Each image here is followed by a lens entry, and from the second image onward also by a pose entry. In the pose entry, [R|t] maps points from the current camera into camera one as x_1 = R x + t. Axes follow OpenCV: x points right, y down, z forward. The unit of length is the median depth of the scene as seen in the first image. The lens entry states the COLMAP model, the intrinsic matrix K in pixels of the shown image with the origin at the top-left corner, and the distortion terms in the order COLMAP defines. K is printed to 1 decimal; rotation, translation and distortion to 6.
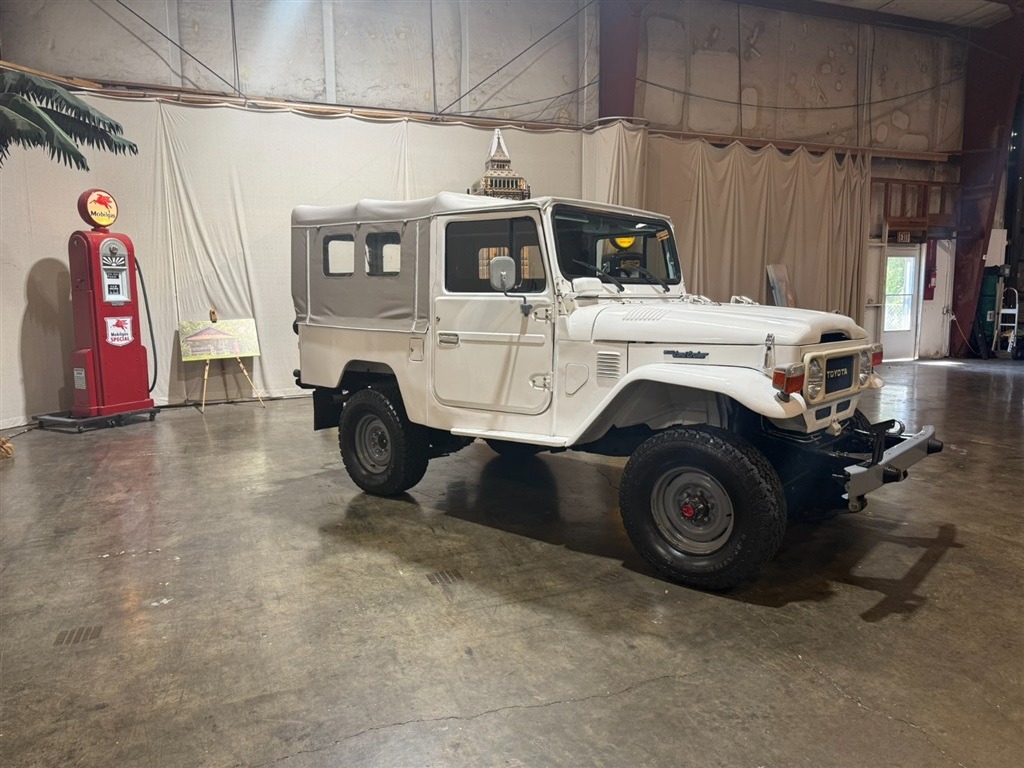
lens RADIAL K [[715.5, 0, 511.8], [0, 715.5, 394.2], [0, 0, 1]] dist [0.071629, -0.091907]
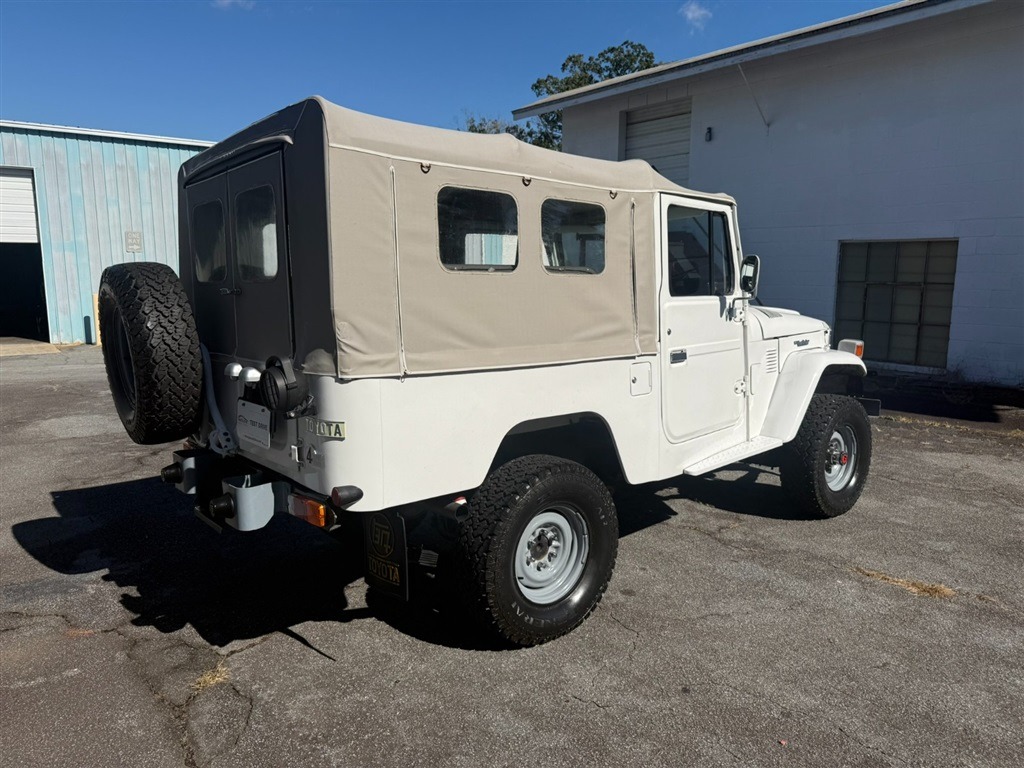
lens RADIAL K [[722.5, 0, 512.0], [0, 722.5, 384.0], [0, 0, 1]] dist [0.040160, -0.047616]
pose [[0.147753, -0.126101, 0.980952, -0.758675], [0.149468, 0.983294, 0.103889, -0.134249], [-0.977665, 0.131271, 0.164133, 0.905351]]
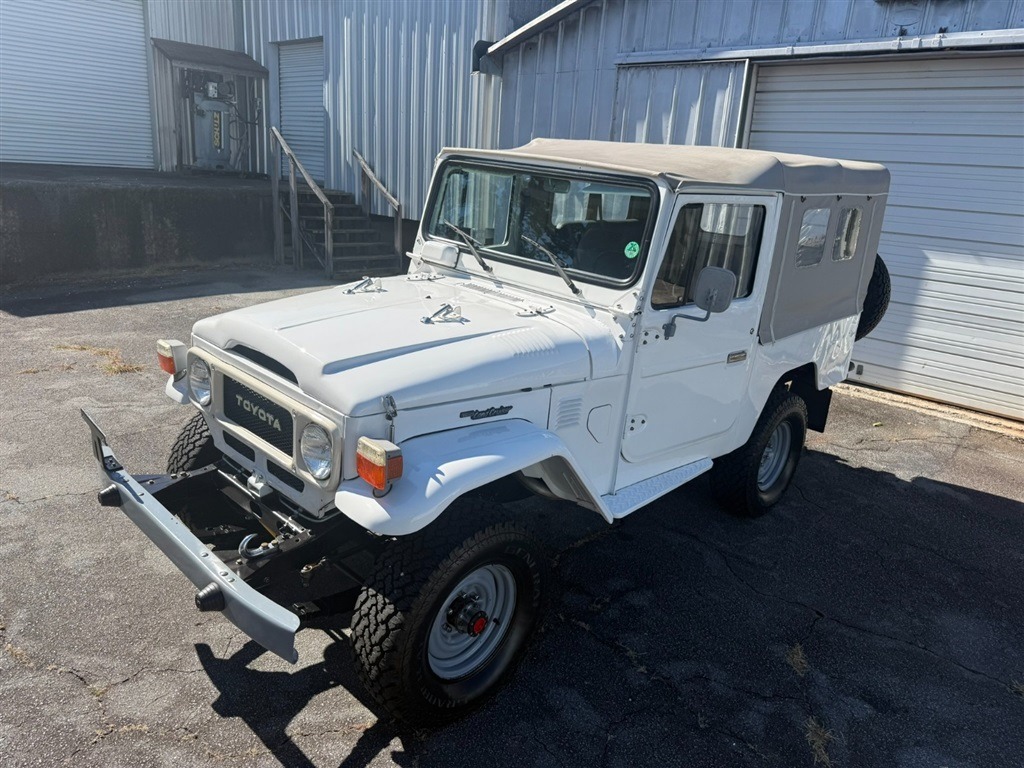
lens RADIAL K [[722.5, 0, 512.0], [0, 722.5, 384.0], [0, 0, 1]] dist [0.040160, -0.047616]
pose [[-0.038135, 0.307905, -0.950653, 0.799617], [-0.220339, 0.925338, 0.308544, -0.236820], [0.974678, 0.221232, 0.032555, 0.880422]]
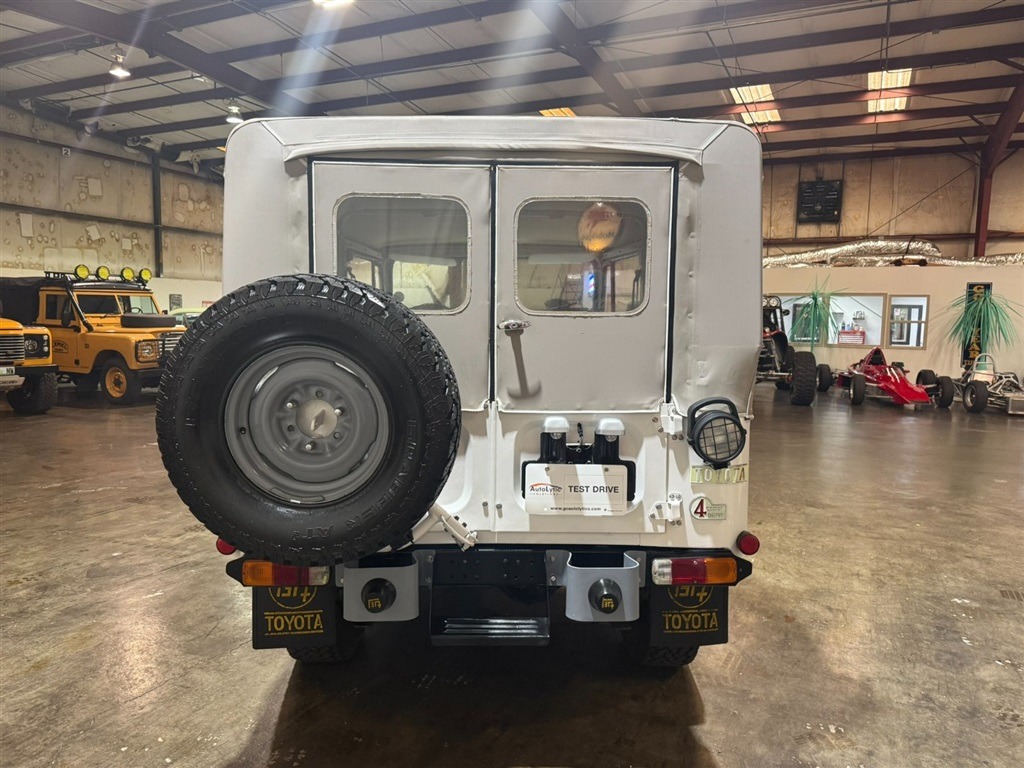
lens RADIAL K [[719.1, 0, 516.9], [0, 719.1, 385.1], [0, 0, 1]] dist [0.041470, -0.046134]
pose [[-0.682642, -0.068222, 0.727561, -0.544518], [0.095888, 0.978661, 0.181735, -0.219594], [-0.724434, 0.193824, -0.661534, 1.474383]]
